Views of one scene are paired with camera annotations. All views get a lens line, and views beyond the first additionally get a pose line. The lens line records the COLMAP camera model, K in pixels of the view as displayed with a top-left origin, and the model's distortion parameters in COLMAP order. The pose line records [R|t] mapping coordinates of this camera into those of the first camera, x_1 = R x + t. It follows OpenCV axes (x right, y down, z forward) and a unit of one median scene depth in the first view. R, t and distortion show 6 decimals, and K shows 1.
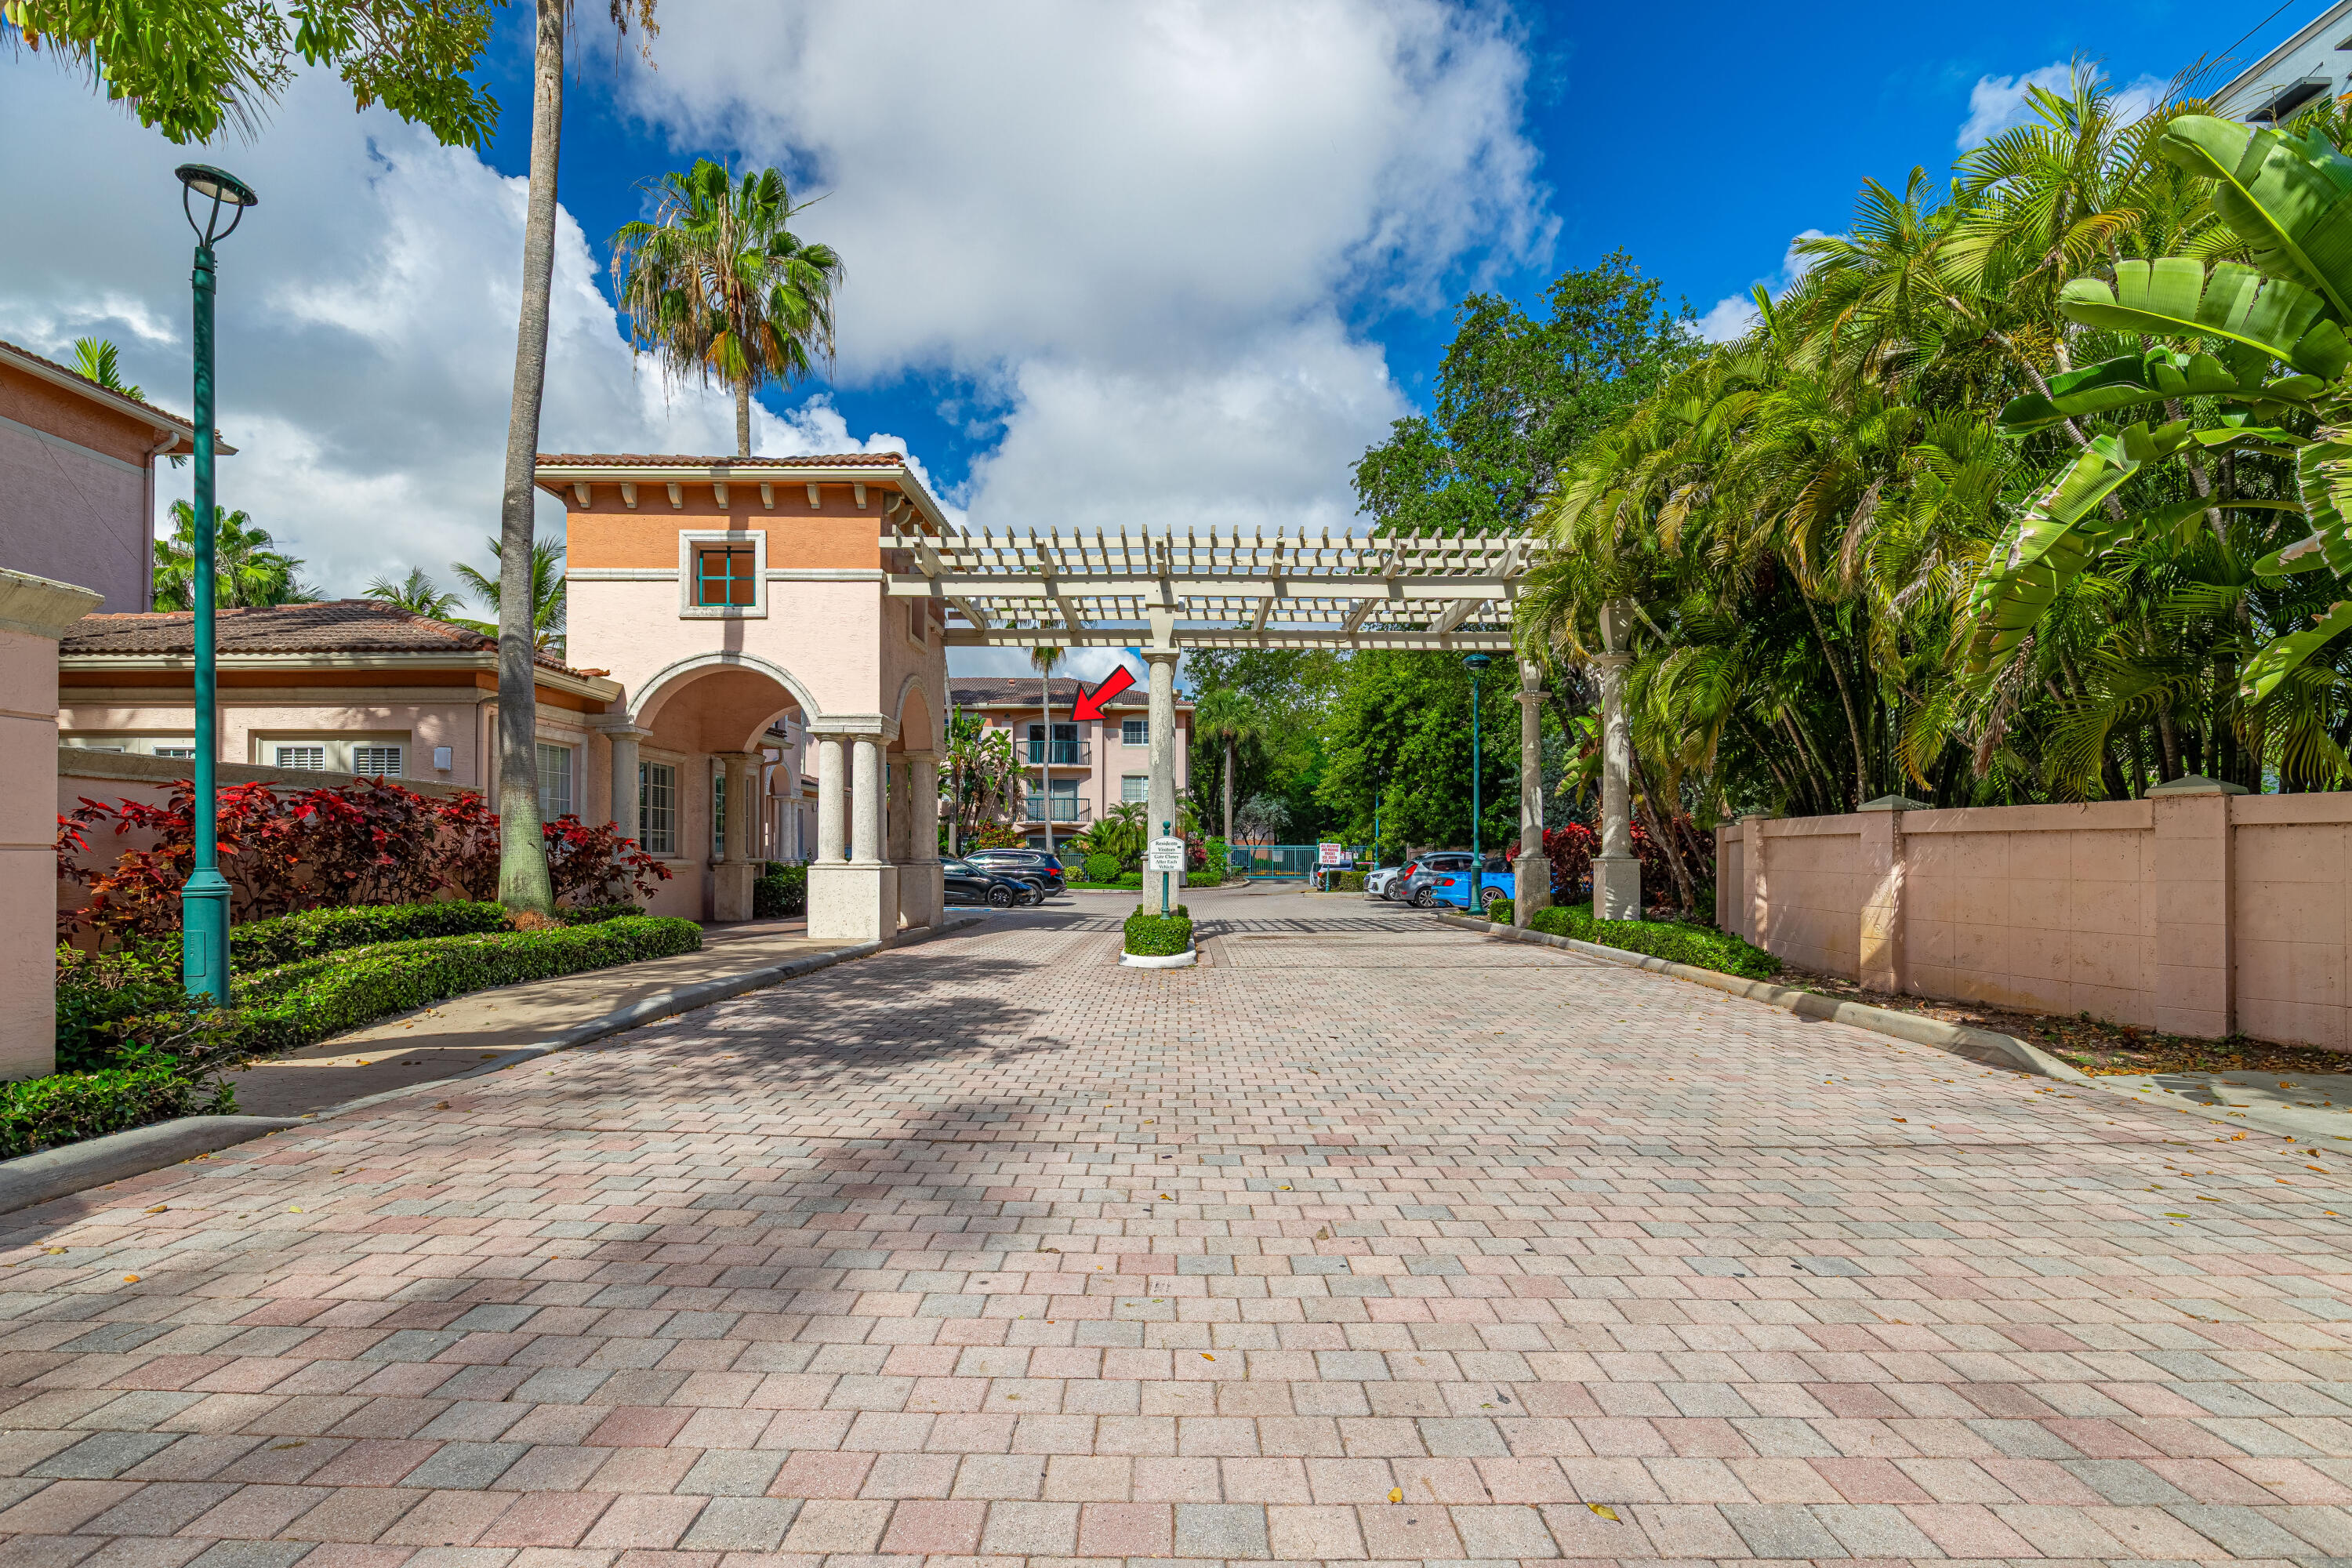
lens RADIAL K [[1160.7, 0, 1211.5], [0, 1160.7, 848.7], [0, 0, 1]] dist [-0.014036, -0.000741]
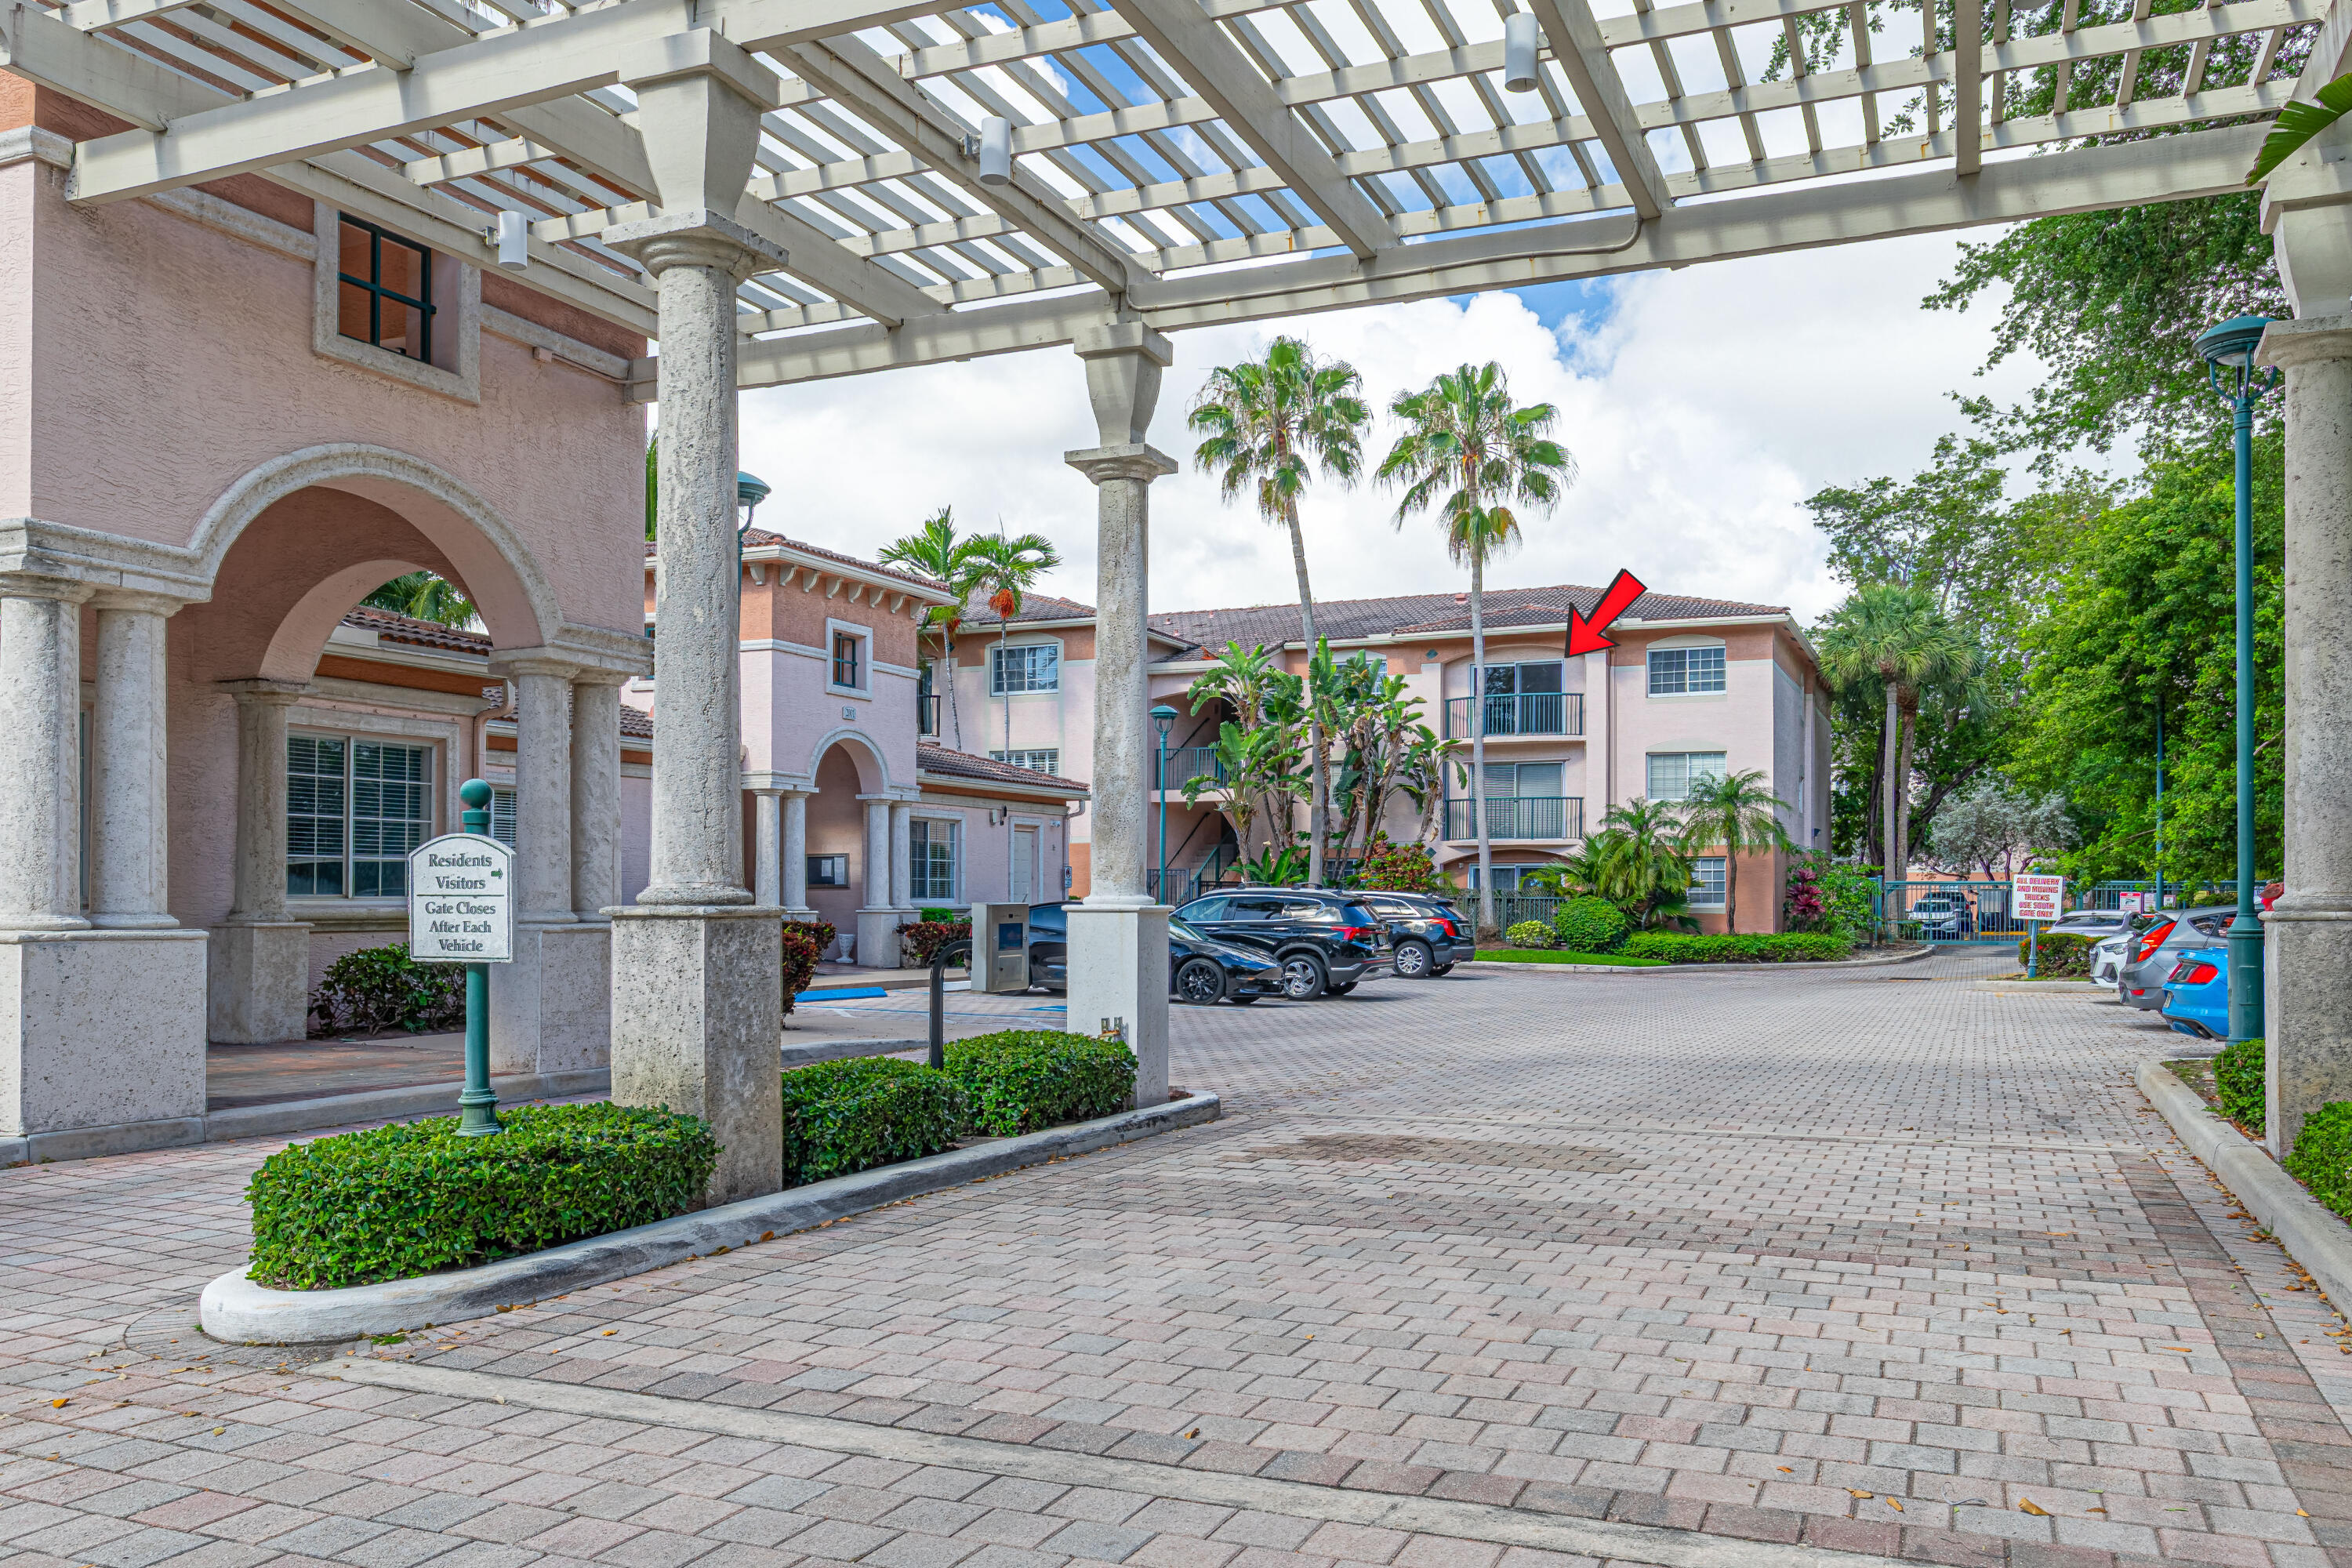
lens RADIAL K [[1673.7, 0, 1174.5], [0, 1673.7, 897.9], [0, 0, 1]] dist [-0.003459, -0.002544]
pose [[0.890852, 0.000568, -0.454294, 0.278942], [0.001562, 0.999989, 0.004313, 0.003739], [0.454291, -0.004552, 0.890842, 0.687665]]
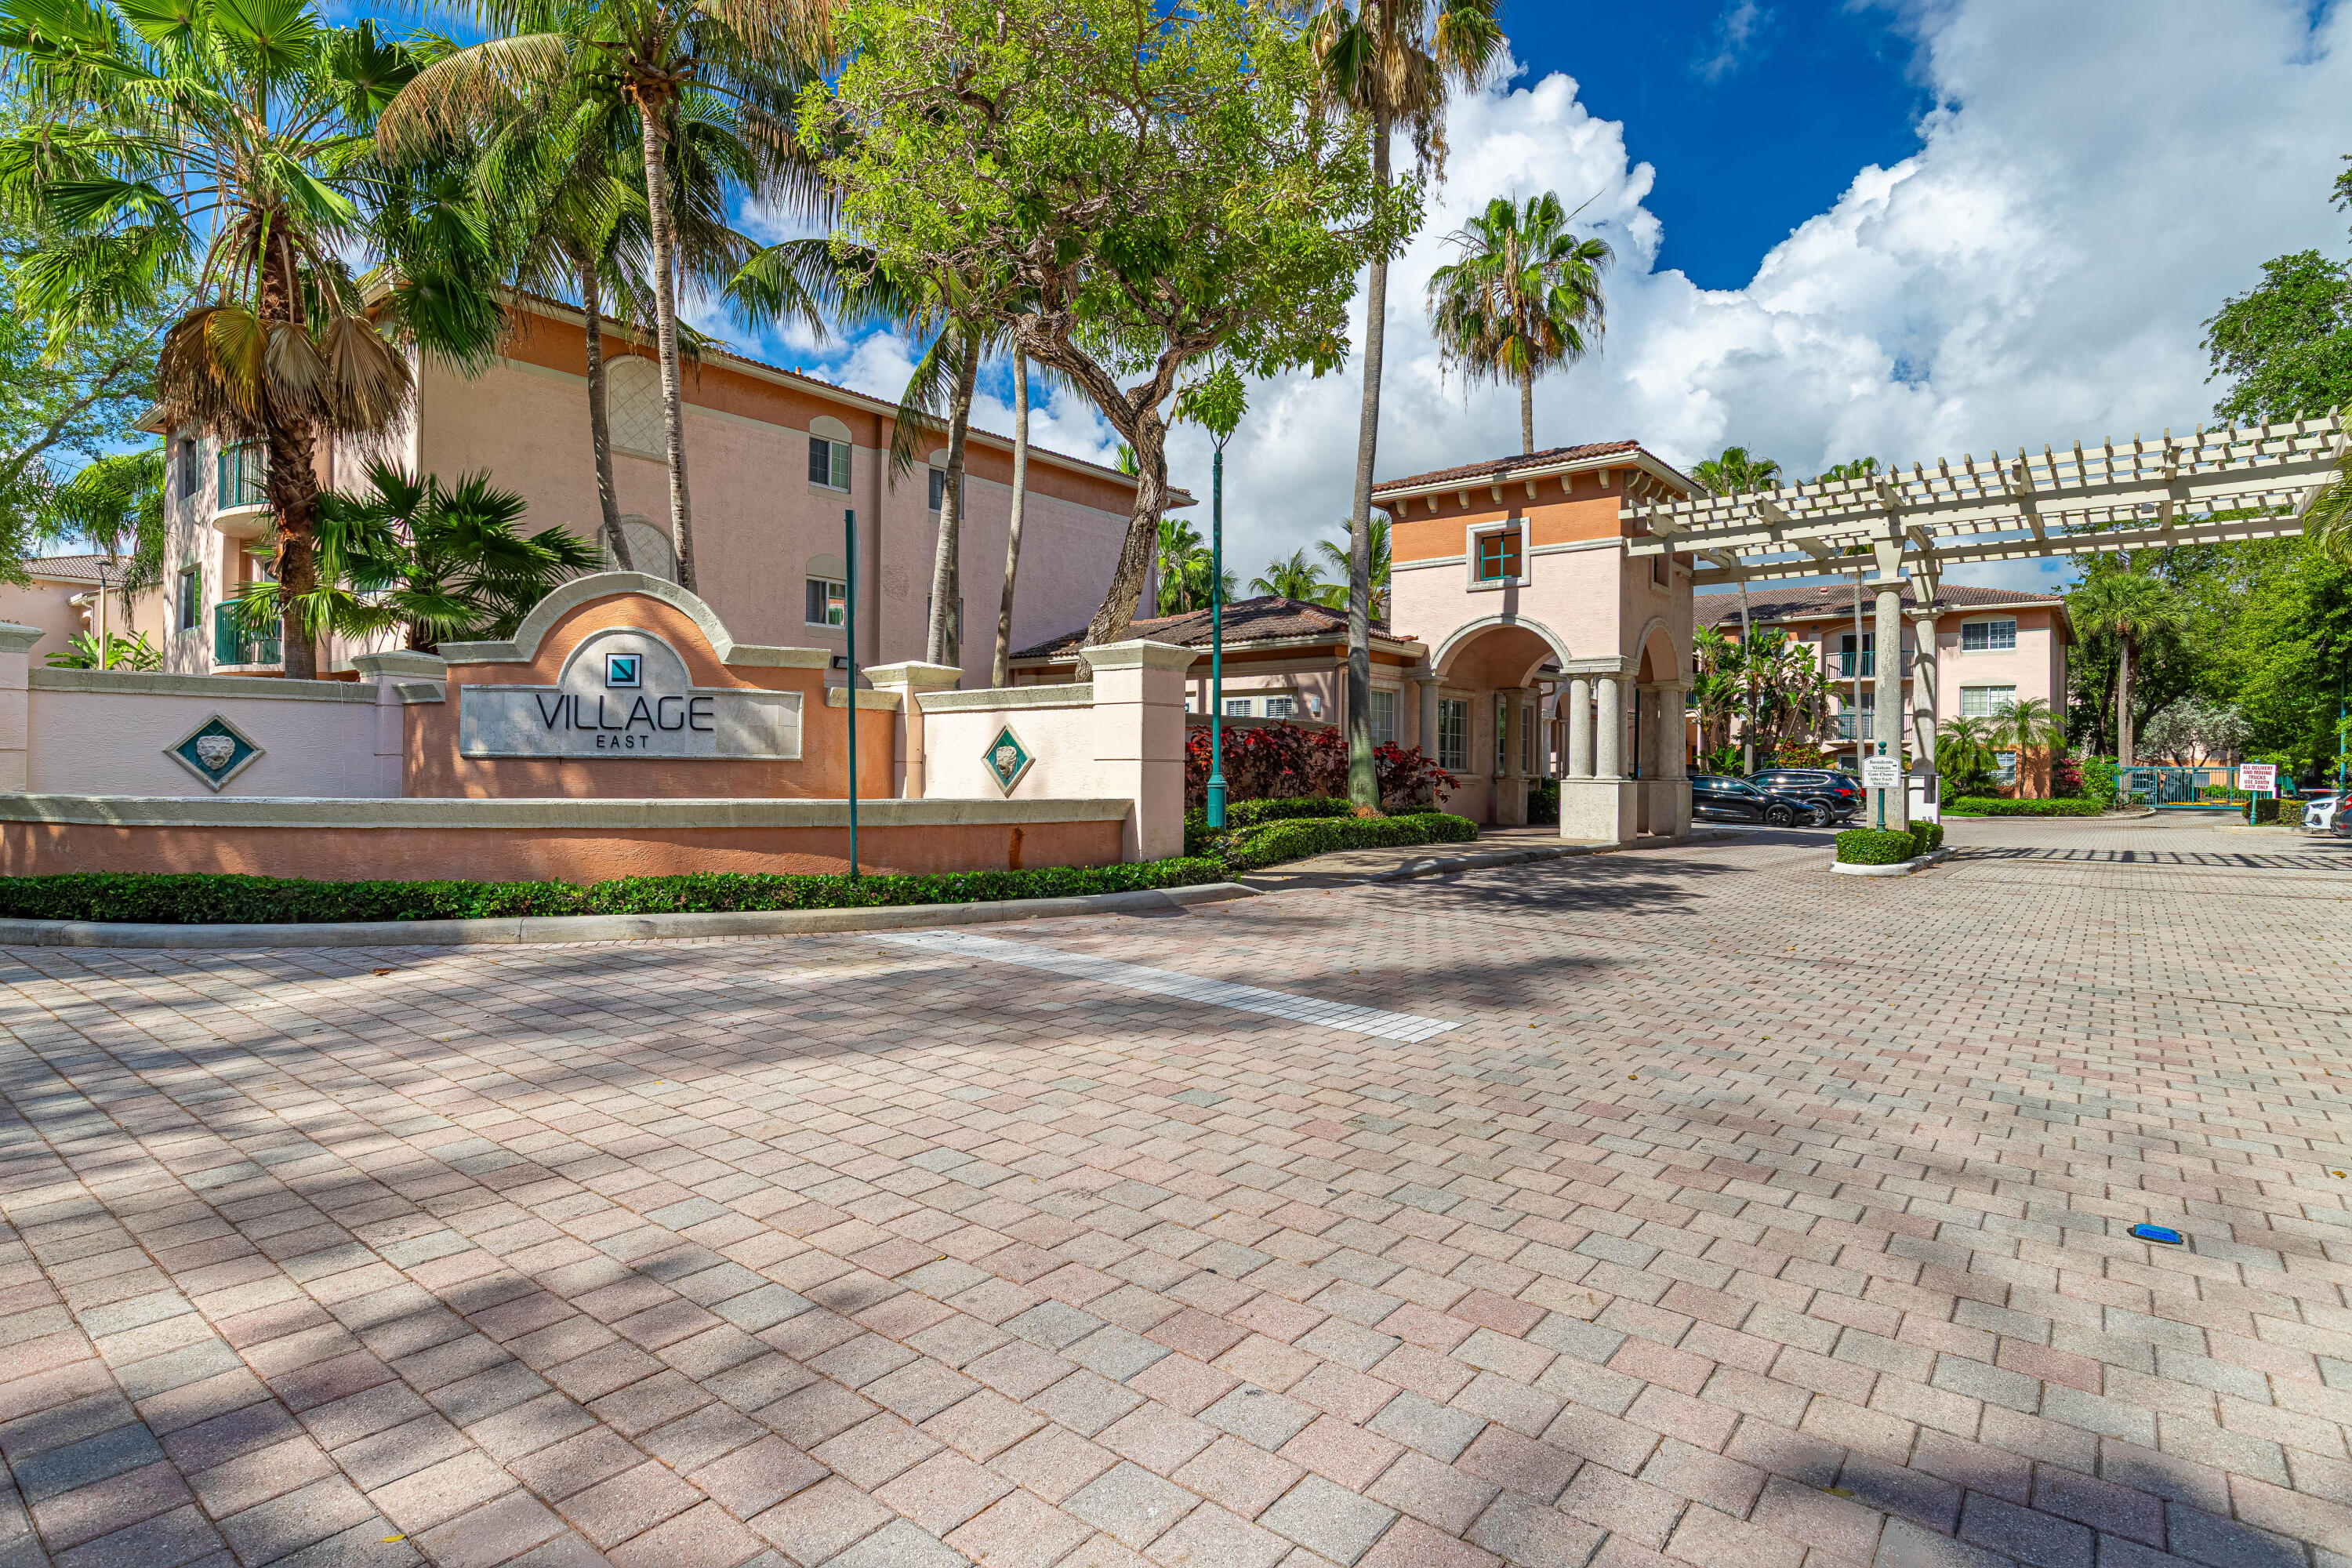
lens RADIAL K [[1196.1, 0, 1176.0], [0, 1196.1, 784.0], [0, 0, 1]] dist [-0.004526, -0.000852]
pose [[0.768332, 0.012683, -0.639926, 0.159260], [-0.004812, 0.999890, 0.014039, 0.003172], [0.640033, -0.007707, 0.768309, -0.260811]]
